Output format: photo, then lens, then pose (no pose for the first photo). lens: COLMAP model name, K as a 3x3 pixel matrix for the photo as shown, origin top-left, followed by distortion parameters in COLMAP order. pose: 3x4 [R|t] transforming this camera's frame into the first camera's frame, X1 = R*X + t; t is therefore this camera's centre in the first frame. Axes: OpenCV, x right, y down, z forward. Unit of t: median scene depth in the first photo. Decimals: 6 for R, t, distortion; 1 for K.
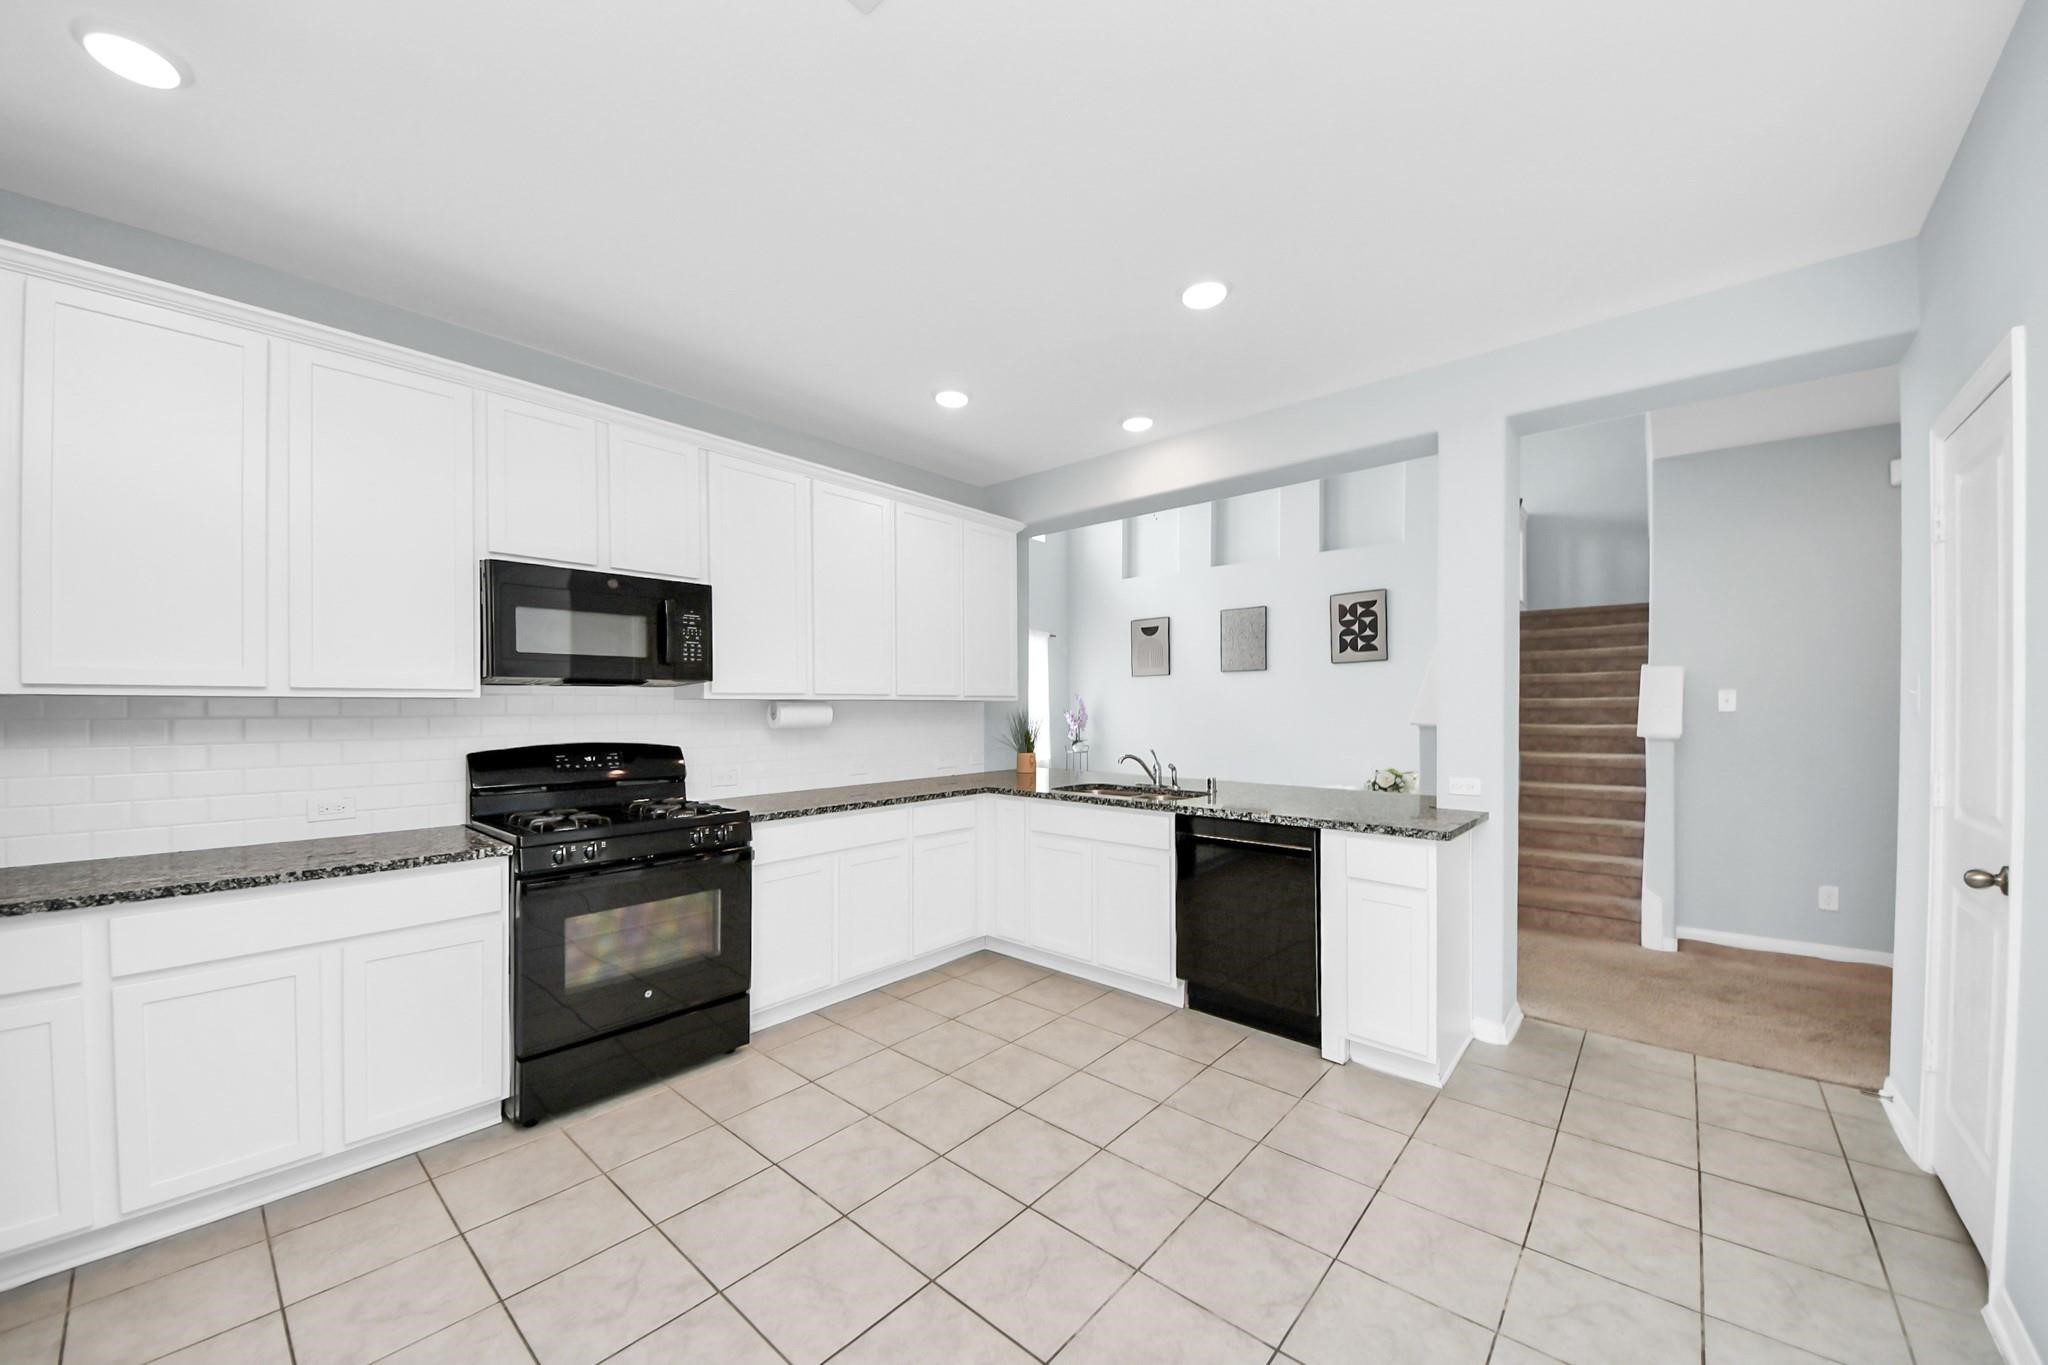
lens RADIAL K [[744.9, 0, 1027.0], [0, 744.9, 705.7], [0, 0, 1]] dist [0.061150, -0.027905]
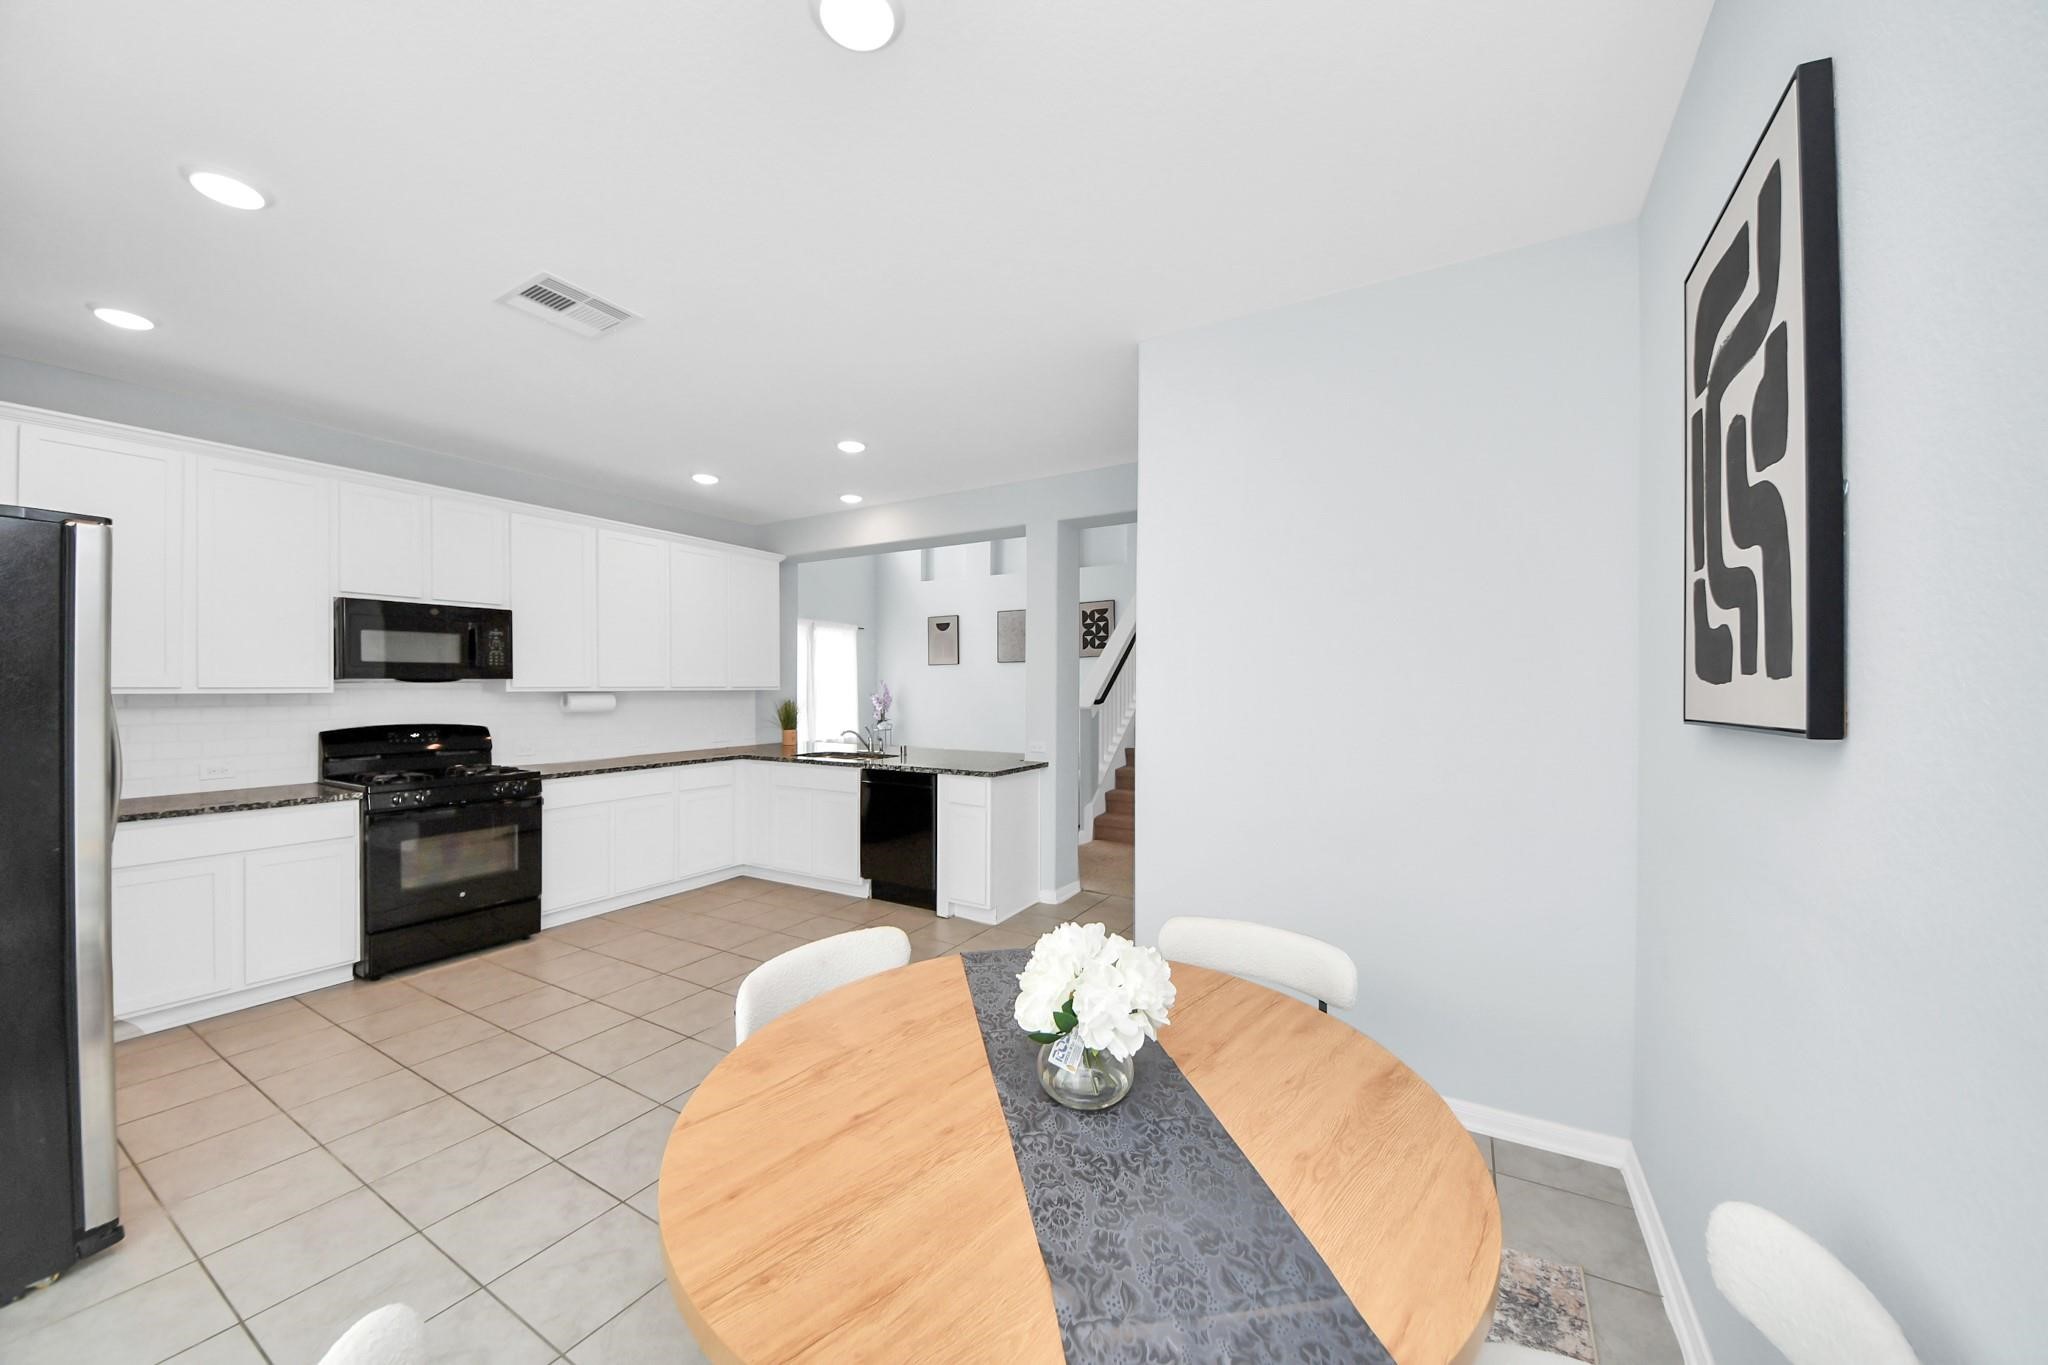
lens RADIAL K [[735.7, 0, 1020.8], [0, 735.7, 686.9], [0, 0, 1]] dist [0.059721, -0.033330]
pose [[0.984150, 0.003222, 0.177308, 0.260853], [-0.003621, 0.999992, 0.001930, -0.024783], [-0.177300, -0.002542, 0.984154, -0.533220]]
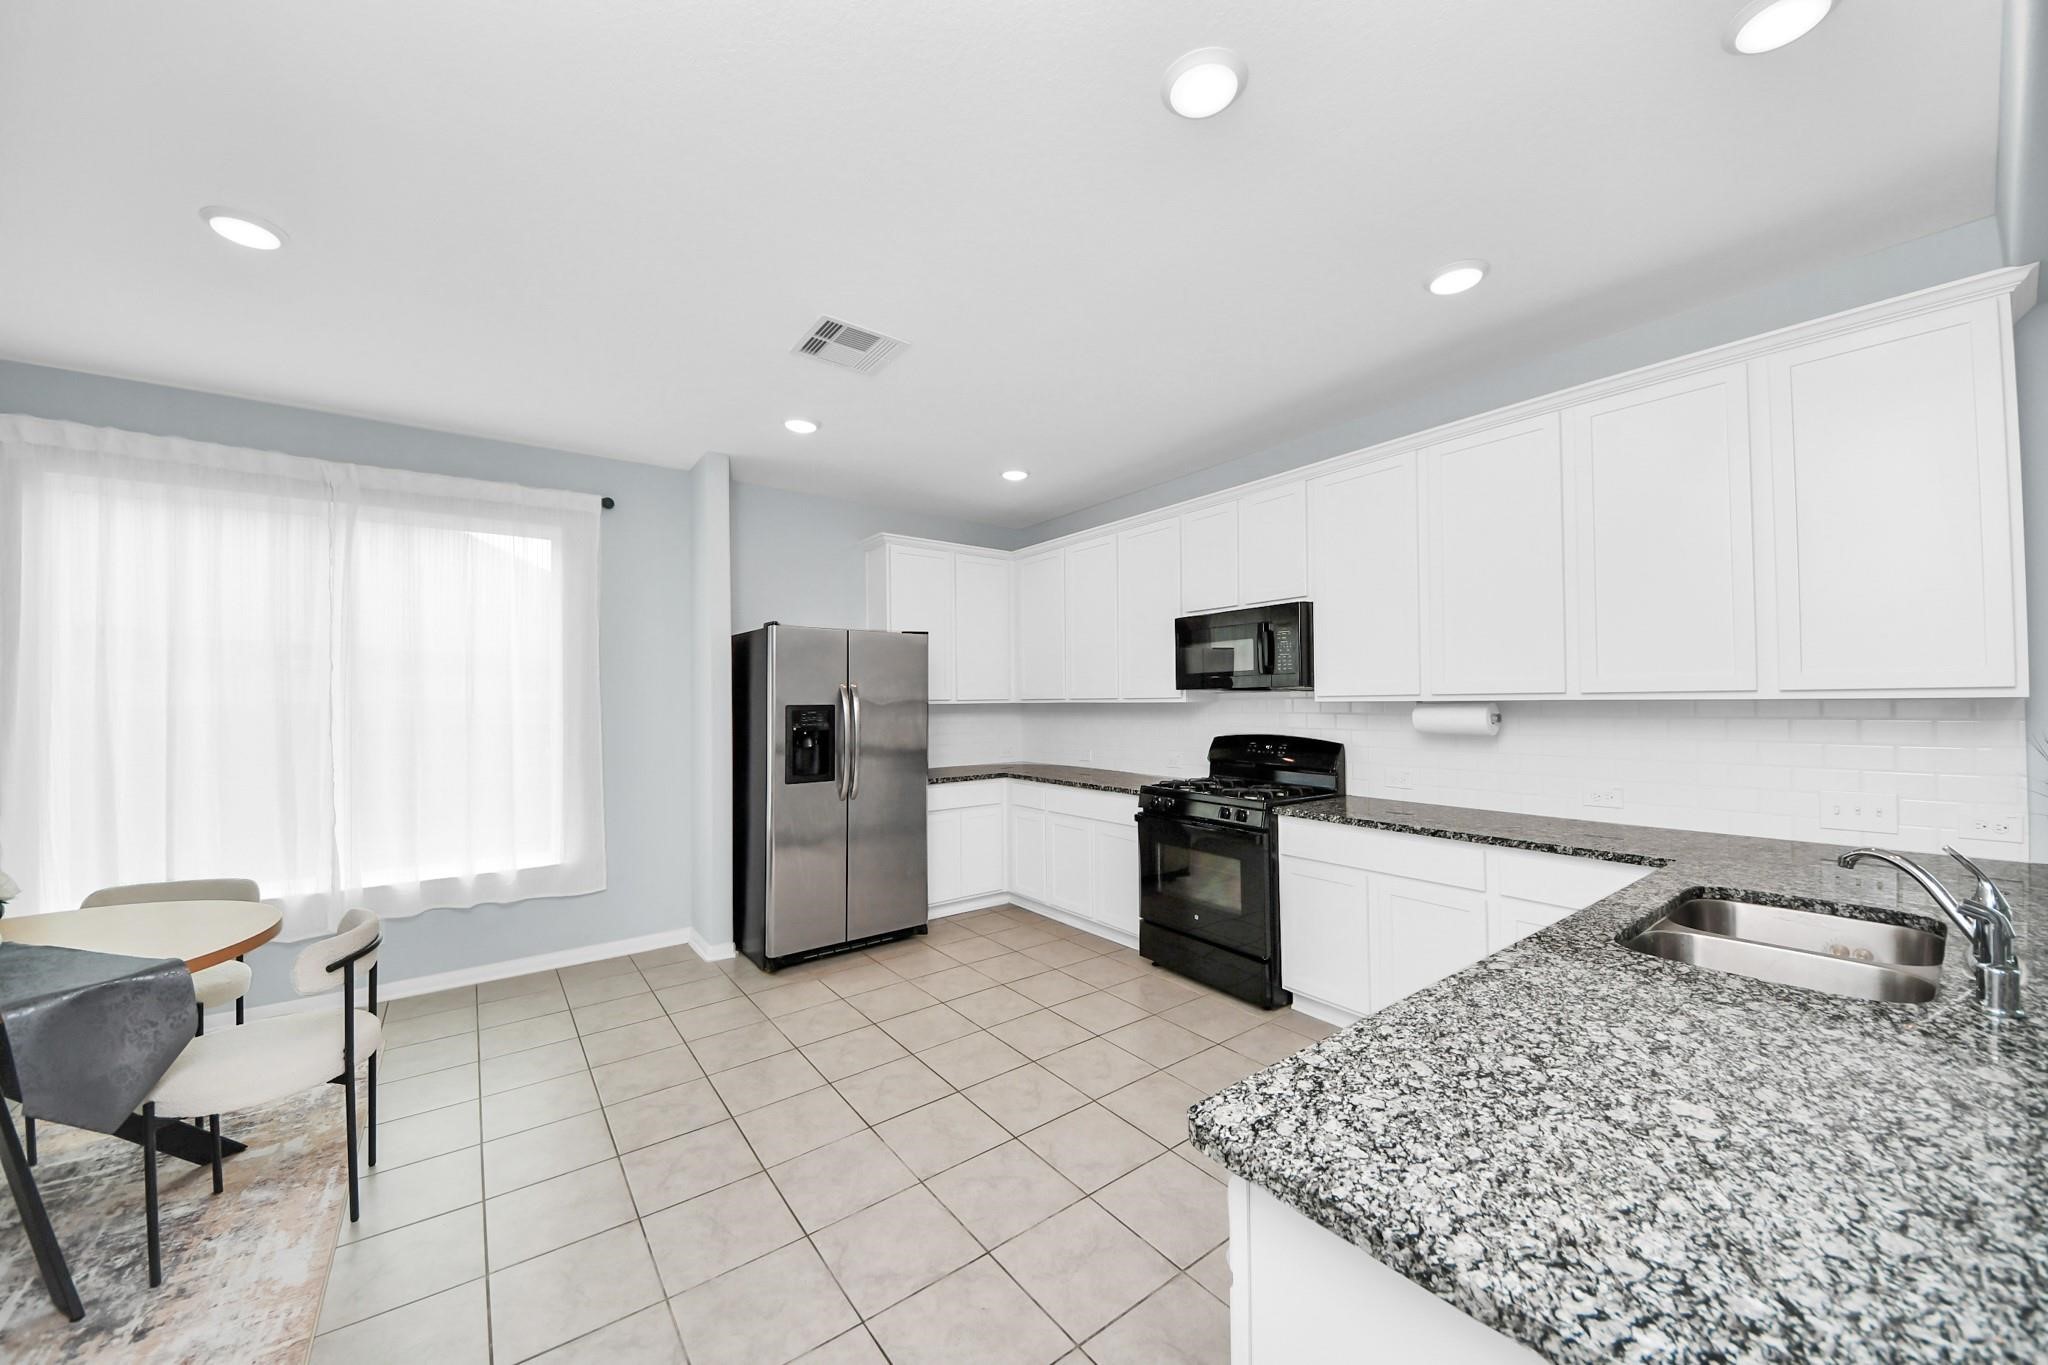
lens RADIAL K [[735.7, 0, 1020.8], [0, 735.7, 686.9], [0, 0, 1]] dist [0.059721, -0.033330]
pose [[-0.210366, -0.021878, -0.977378, 0.757877], [0.000070, 0.999749, -0.022394, -0.007230], [0.977623, -0.004779, -0.210312, 0.830133]]
